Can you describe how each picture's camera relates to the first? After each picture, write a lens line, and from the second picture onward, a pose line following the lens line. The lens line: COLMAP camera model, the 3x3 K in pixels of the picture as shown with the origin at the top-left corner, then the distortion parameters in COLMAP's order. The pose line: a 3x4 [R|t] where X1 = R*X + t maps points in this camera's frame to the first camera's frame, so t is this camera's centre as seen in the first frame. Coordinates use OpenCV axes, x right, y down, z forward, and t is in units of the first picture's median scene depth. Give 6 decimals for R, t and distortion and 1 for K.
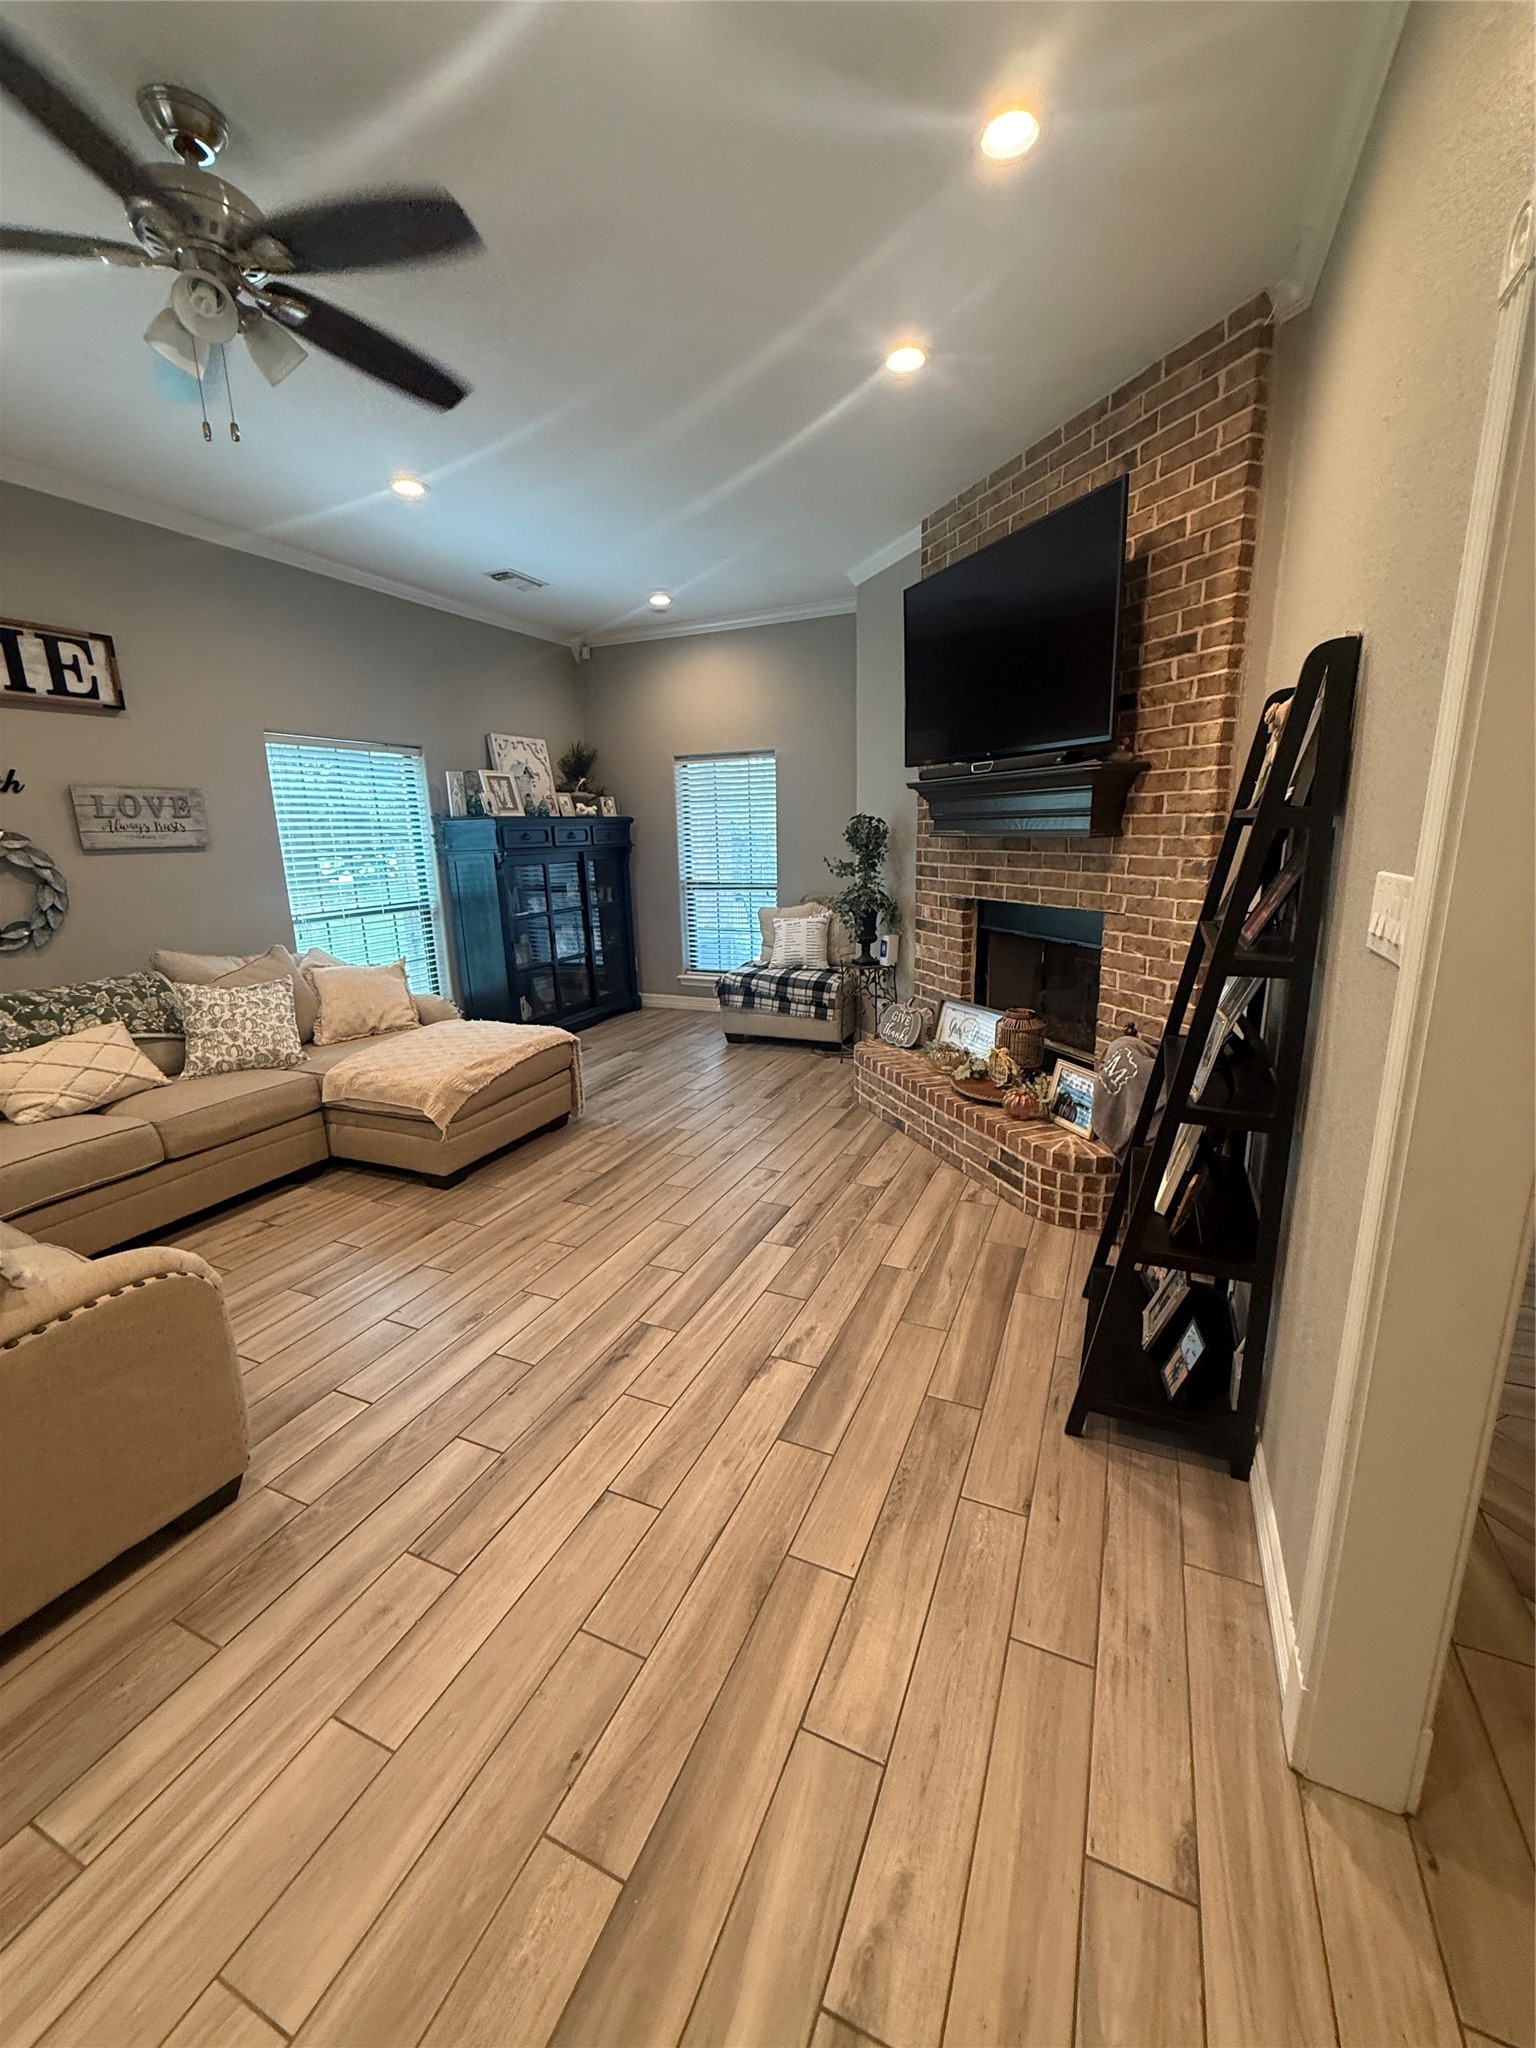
lens RADIAL K [[818.0, 0, 771.4], [0, 818.0, 1032.3], [0, 0, 1]] dist [-0.001119, 0.000216]
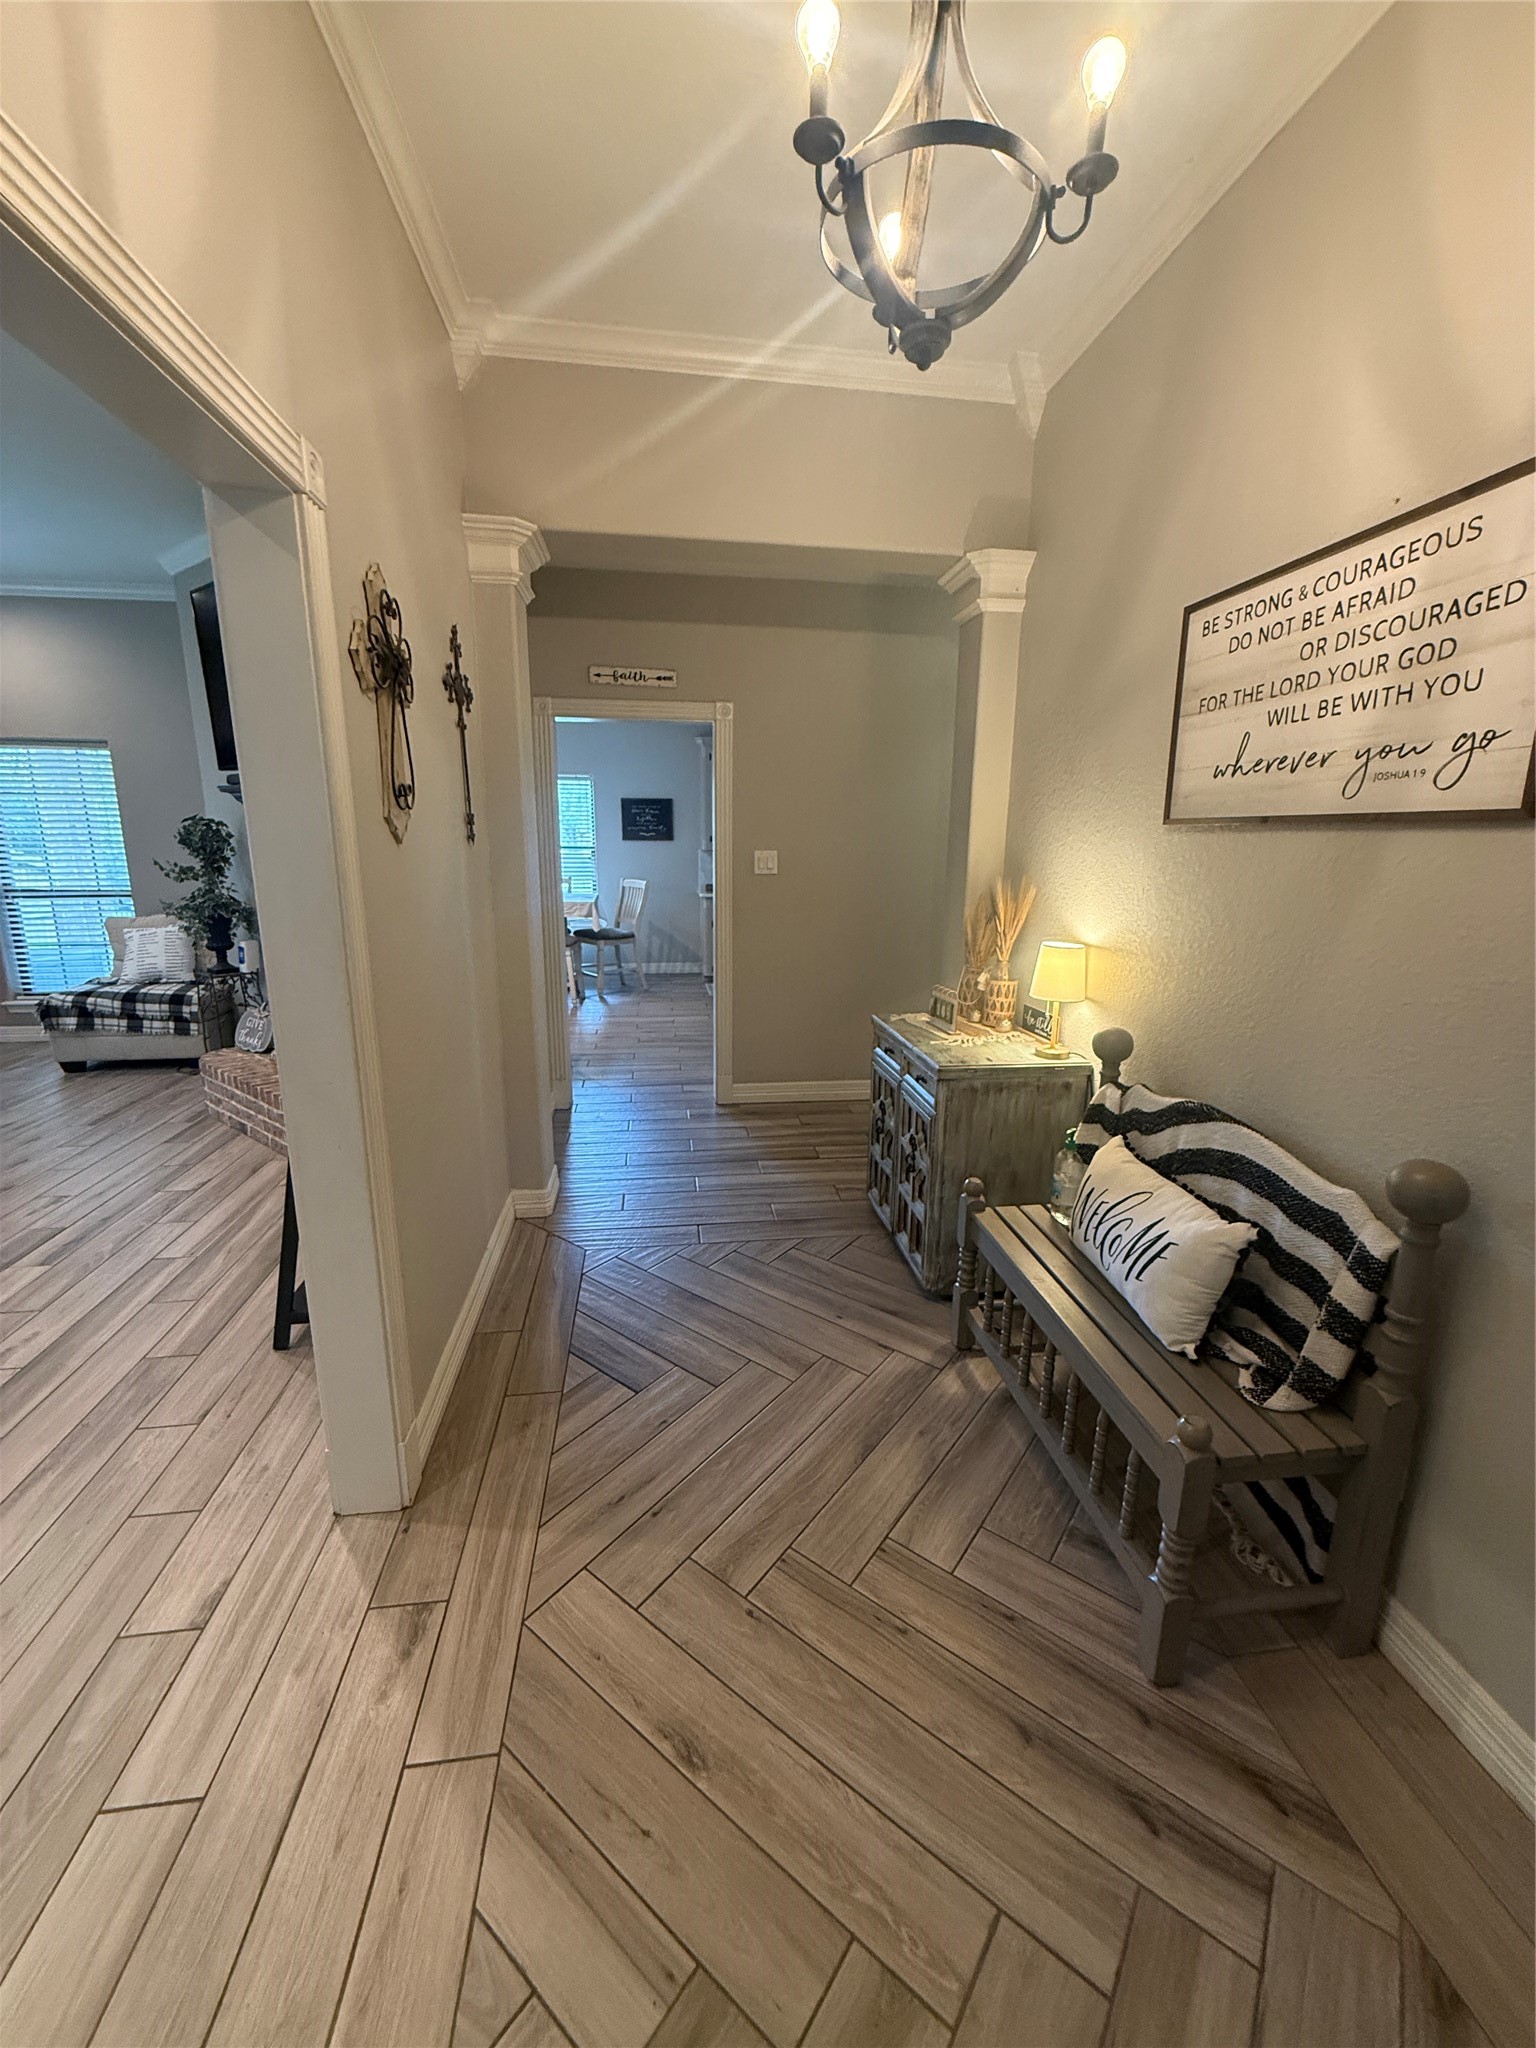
lens RADIAL K [[818.0, 0, 771.9], [0, 818.0, 1028.7], [0, 0, 1]] dist [-0.001119, 0.000216]
pose [[0.848482, -0.093275, 0.520939, 0.145177], [0.101766, 0.994732, 0.012357, 0.033744], [-0.519348, 0.042529, 0.853504, -0.140230]]
